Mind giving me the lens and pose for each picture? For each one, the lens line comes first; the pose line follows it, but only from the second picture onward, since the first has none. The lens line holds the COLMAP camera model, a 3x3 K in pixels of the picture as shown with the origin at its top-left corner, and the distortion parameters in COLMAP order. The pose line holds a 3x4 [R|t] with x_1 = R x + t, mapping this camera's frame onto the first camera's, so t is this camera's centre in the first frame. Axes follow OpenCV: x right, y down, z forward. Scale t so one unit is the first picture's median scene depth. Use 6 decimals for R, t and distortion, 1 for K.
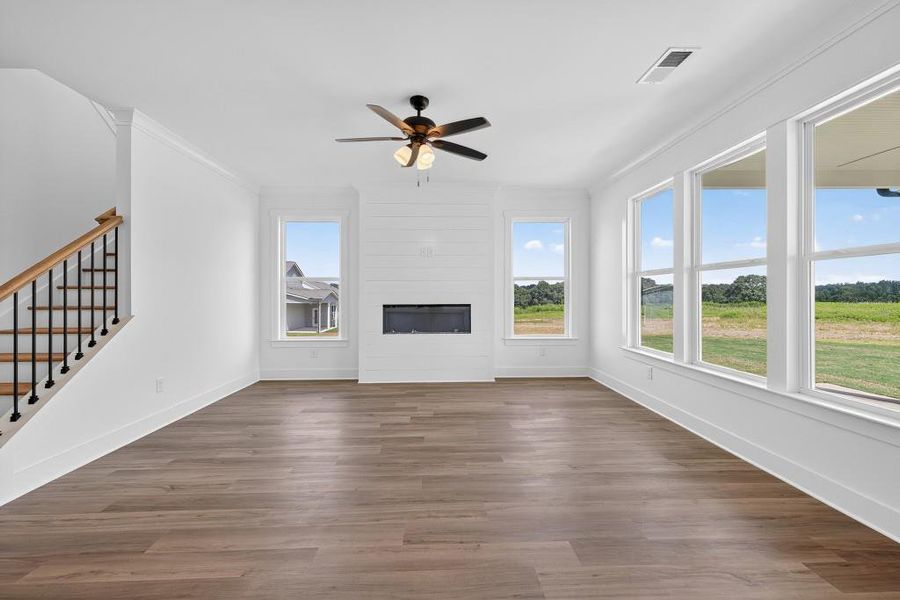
lens RADIAL K [[381.7, 0, 449.4], [0, 381.7, 295.5], [0, 0, 1]] dist [0.002624, 0.000245]
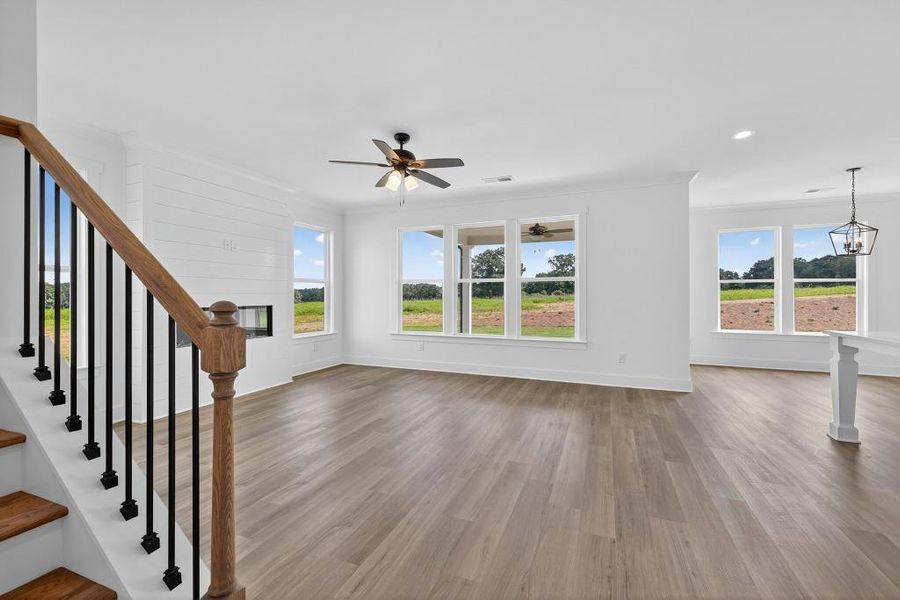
lens RADIAL K [[379.0, 0, 448.6], [0, 379.0, 297.6], [0, 0, 1]] dist [0.003430, -0.000253]
pose [[0.416400, -0.002427, 0.909178, -1.038097], [0.001510, 0.999997, 0.001978, 0.002396], [-0.909180, 0.000549, 0.416403, 0.332906]]
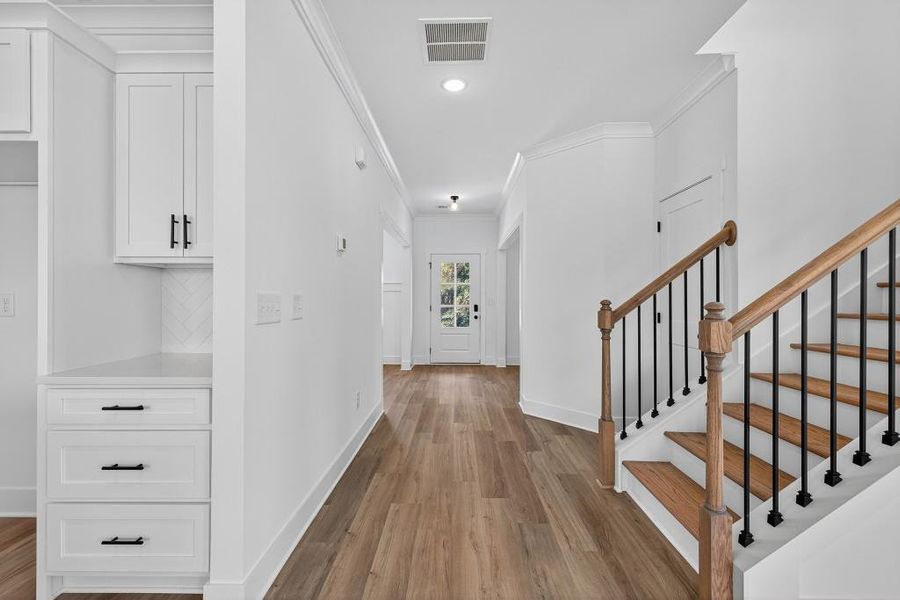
lens RADIAL K [[400.5, 0, 450.6], [0, 400.5, 294.6], [0, 0, 1]] dist [0.013399, 0.000072]
pose [[-0.033486, 0.005906, -0.999422, -0.341664], [-0.005110, 0.999968, 0.006080, -0.007428], [0.999426, 0.005311, -0.033455, 0.334738]]
